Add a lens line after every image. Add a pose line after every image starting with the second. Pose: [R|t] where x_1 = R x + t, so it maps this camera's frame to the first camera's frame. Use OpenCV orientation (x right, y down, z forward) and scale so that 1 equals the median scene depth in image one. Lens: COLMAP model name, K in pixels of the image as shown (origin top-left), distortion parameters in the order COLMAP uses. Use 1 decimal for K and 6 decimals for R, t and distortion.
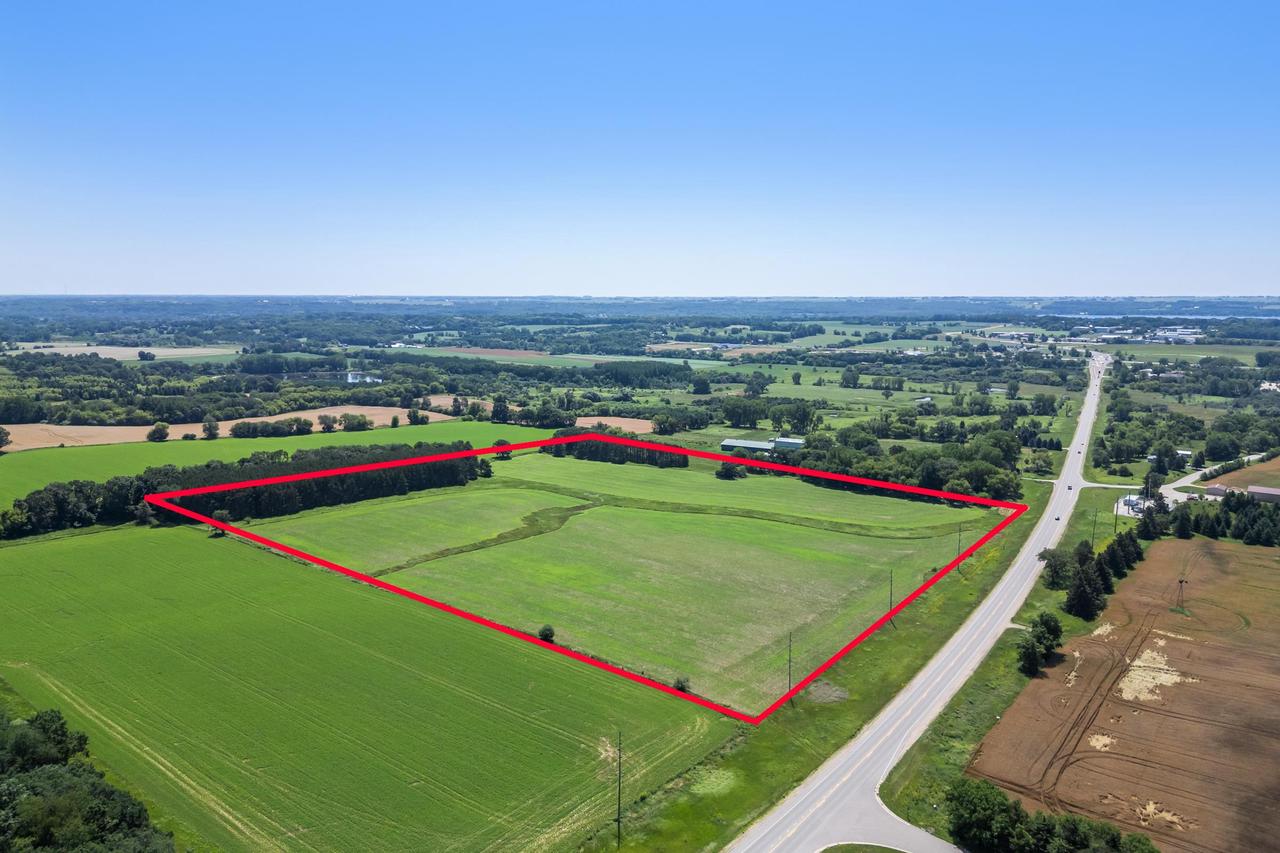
lens RADIAL K [[876.0, 0, 640.0], [0, 876.0, 426.5], [0, 0, 1]] dist [0.073125, -0.077011]
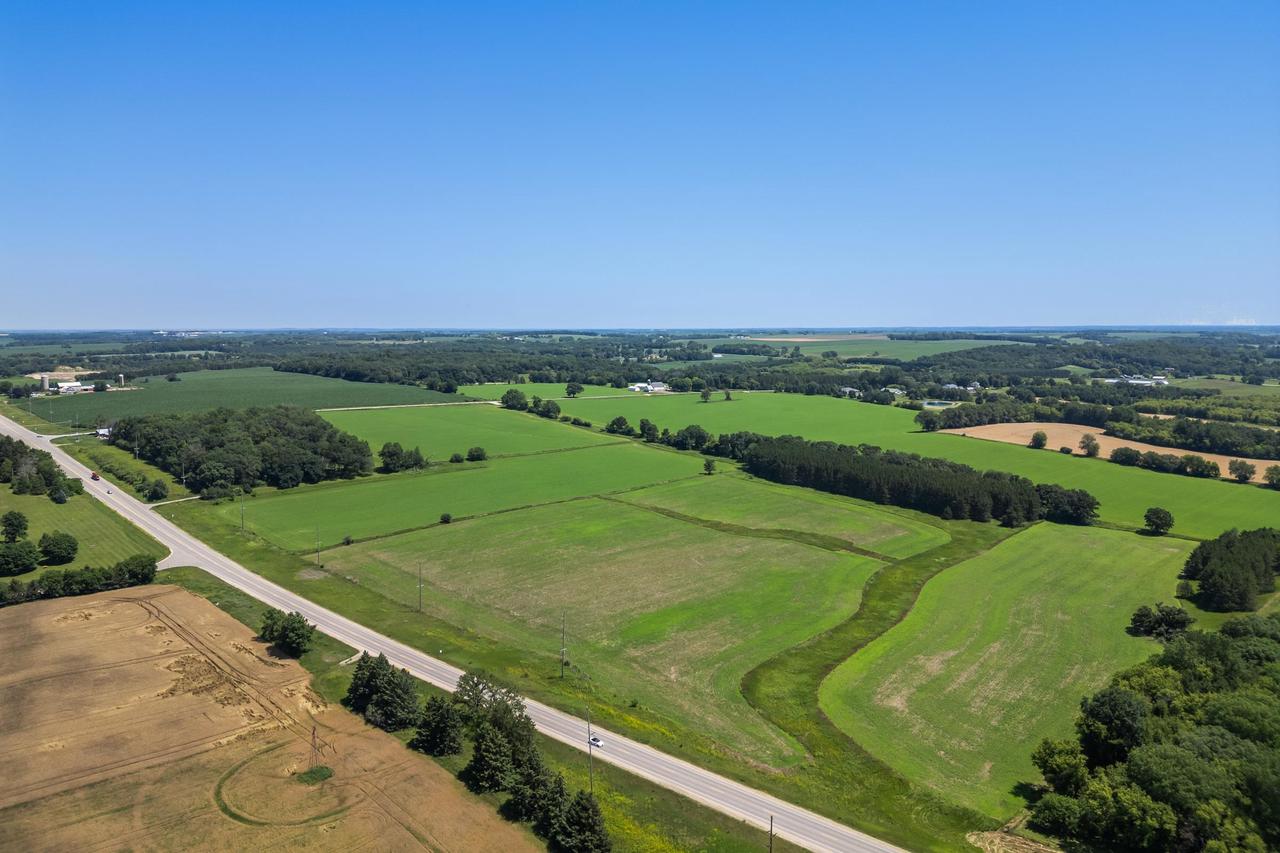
lens RADIAL K [[888.5, 0, 648.0], [0, 888.5, 326.4], [0, 0, 1]] dist [0.092031, -0.099130]
pose [[-0.146398, 0.001113, -0.989225, 1.328386], [-0.142497, 0.989546, 0.022202, -0.185797], [0.978909, 0.144212, -0.144708, 1.391646]]
